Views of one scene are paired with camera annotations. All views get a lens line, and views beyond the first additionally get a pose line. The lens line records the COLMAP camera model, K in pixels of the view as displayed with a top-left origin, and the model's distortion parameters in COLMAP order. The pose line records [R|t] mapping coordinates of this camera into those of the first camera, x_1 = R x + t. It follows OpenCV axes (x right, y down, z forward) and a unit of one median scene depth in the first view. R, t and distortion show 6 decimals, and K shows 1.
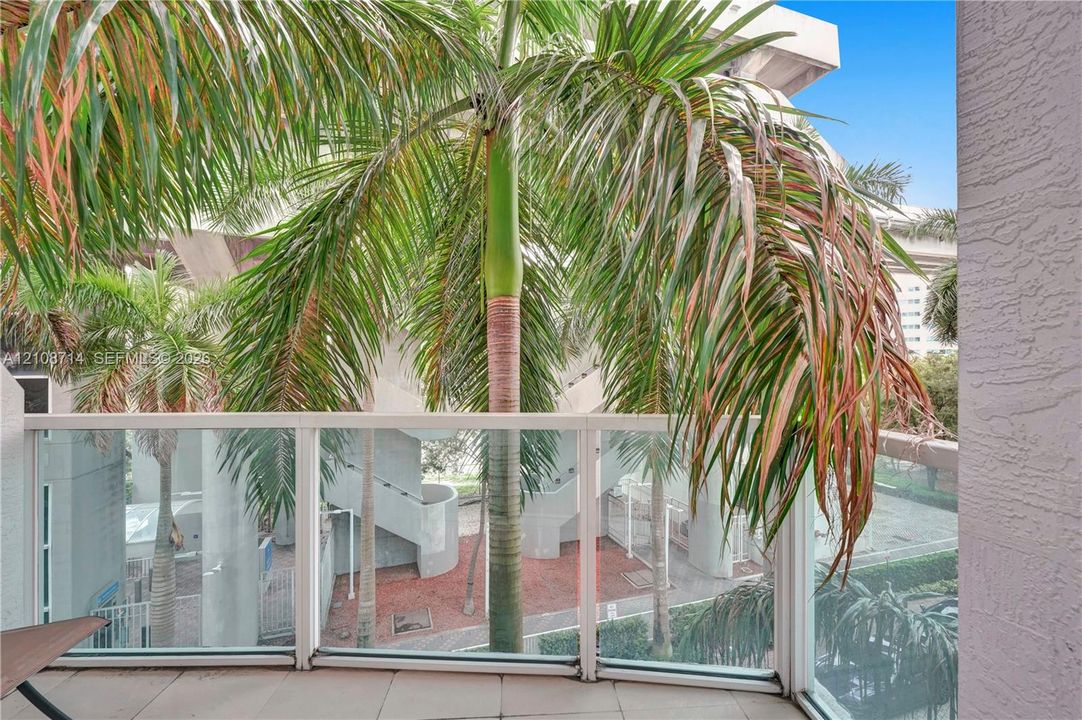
lens RADIAL K [[534.9, 0, 541.0], [0, 534.9, 360.0], [0, 0, 1]] dist [-0.001860, -0.000223]
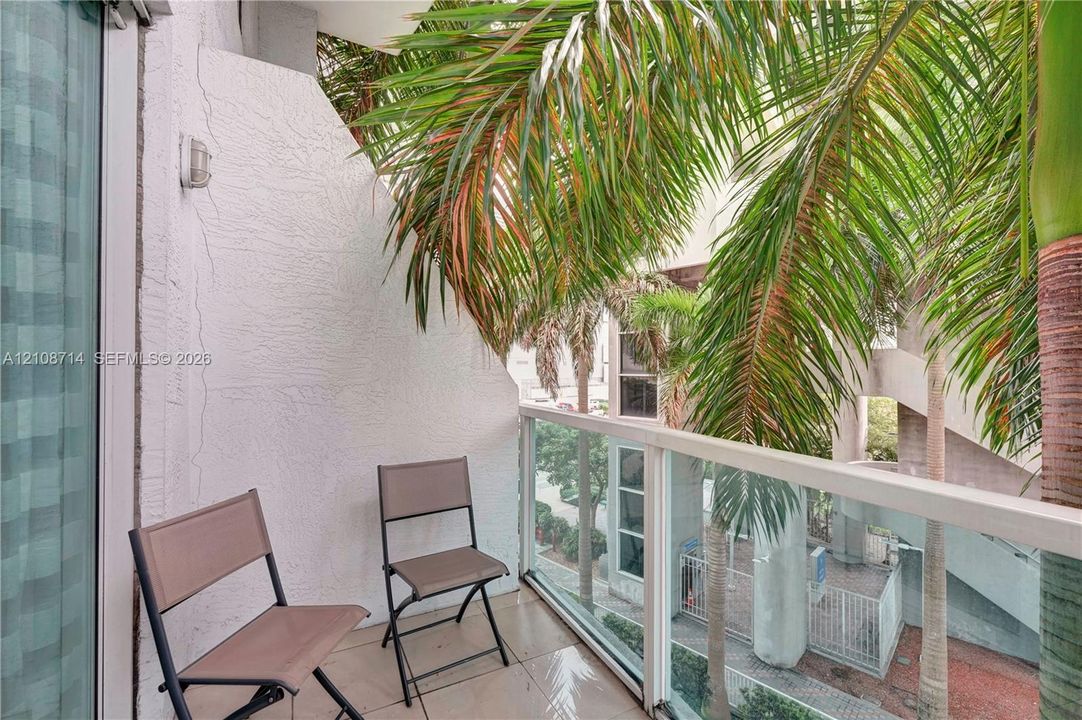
lens RADIAL K [[464.5, 0, 541.0], [0, 464.5, 360.0], [0, 0, 1]] dist [0.001546, 0.000457]
pose [[0.366117, -0.006408, -0.930547, 0.094877], [0.004329, 0.999977, -0.005183, -0.003121], [0.930559, -0.002130, 0.366136, 0.247056]]
